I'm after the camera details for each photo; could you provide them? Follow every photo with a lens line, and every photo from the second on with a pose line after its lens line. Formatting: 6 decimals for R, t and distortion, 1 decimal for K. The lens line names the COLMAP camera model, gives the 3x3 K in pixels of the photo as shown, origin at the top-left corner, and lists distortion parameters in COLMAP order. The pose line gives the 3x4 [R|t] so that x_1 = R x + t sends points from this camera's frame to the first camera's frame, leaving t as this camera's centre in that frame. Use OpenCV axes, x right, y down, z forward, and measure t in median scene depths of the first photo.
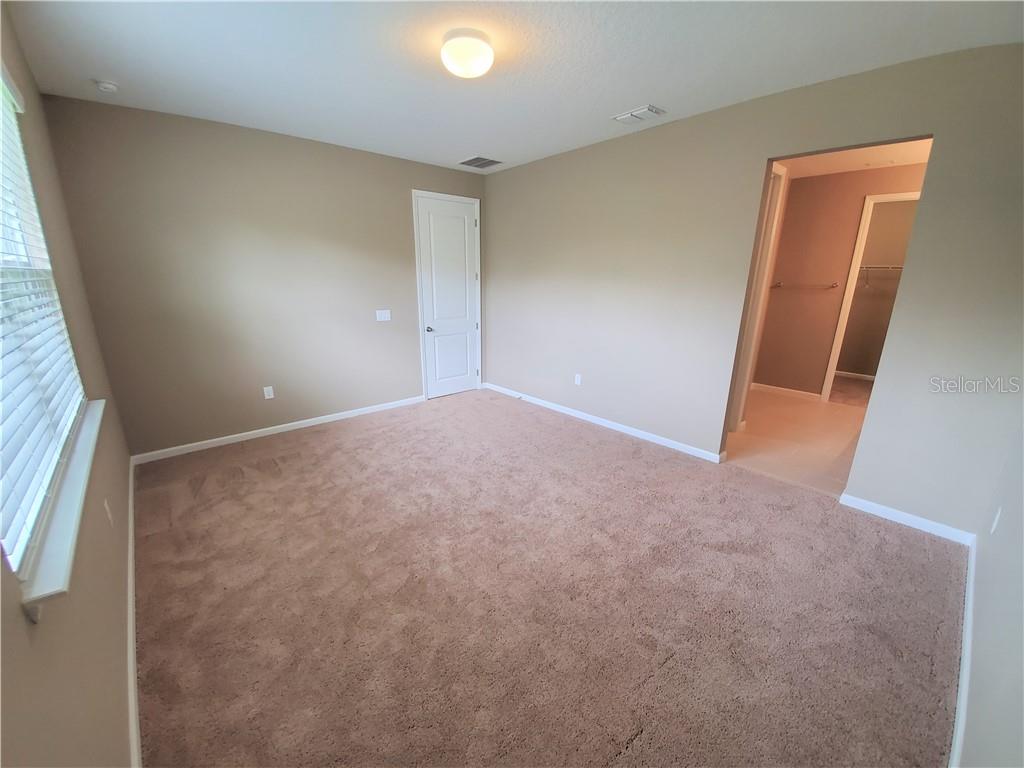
lens RADIAL K [[411.4, 0, 508.6], [0, 411.4, 385.2], [0, 0, 1]] dist [-0.009502, -0.000710]
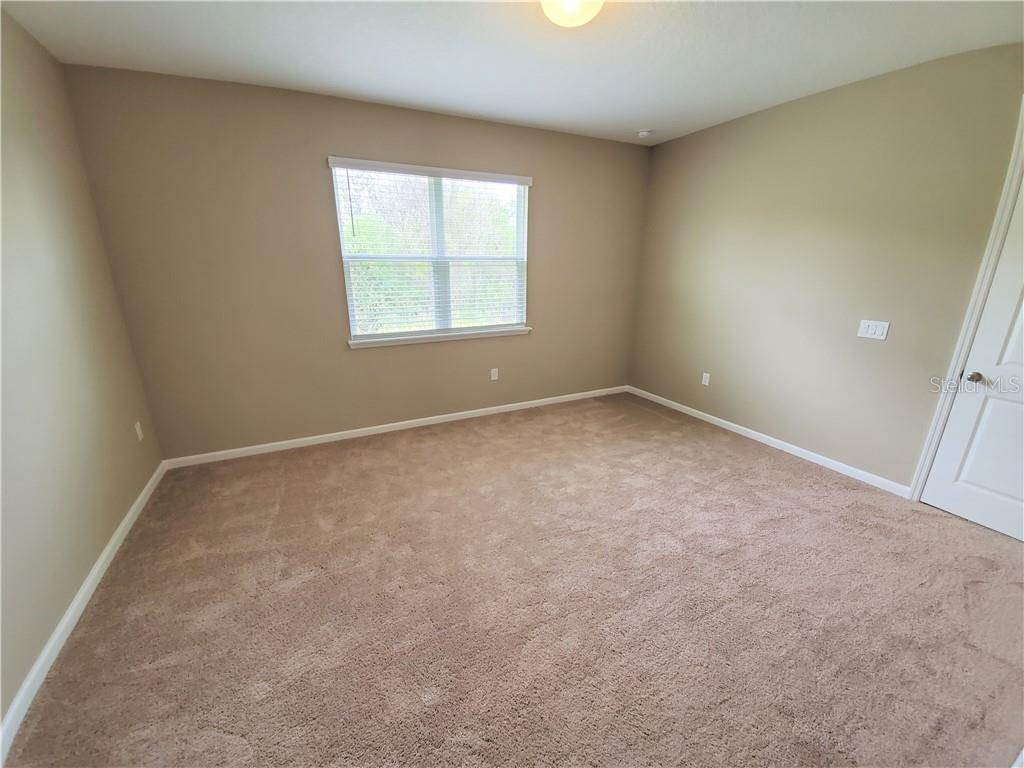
lens RADIAL K [[411.4, 0, 508.3], [0, 411.4, 383.3], [0, 0, 1]] dist [-0.009502, -0.000710]
pose [[-0.259264, 0.261362, -0.929770, 0.598560], [-0.255094, 0.909970, 0.326929, -0.214736], [0.931509, 0.321940, -0.169251, 0.836955]]
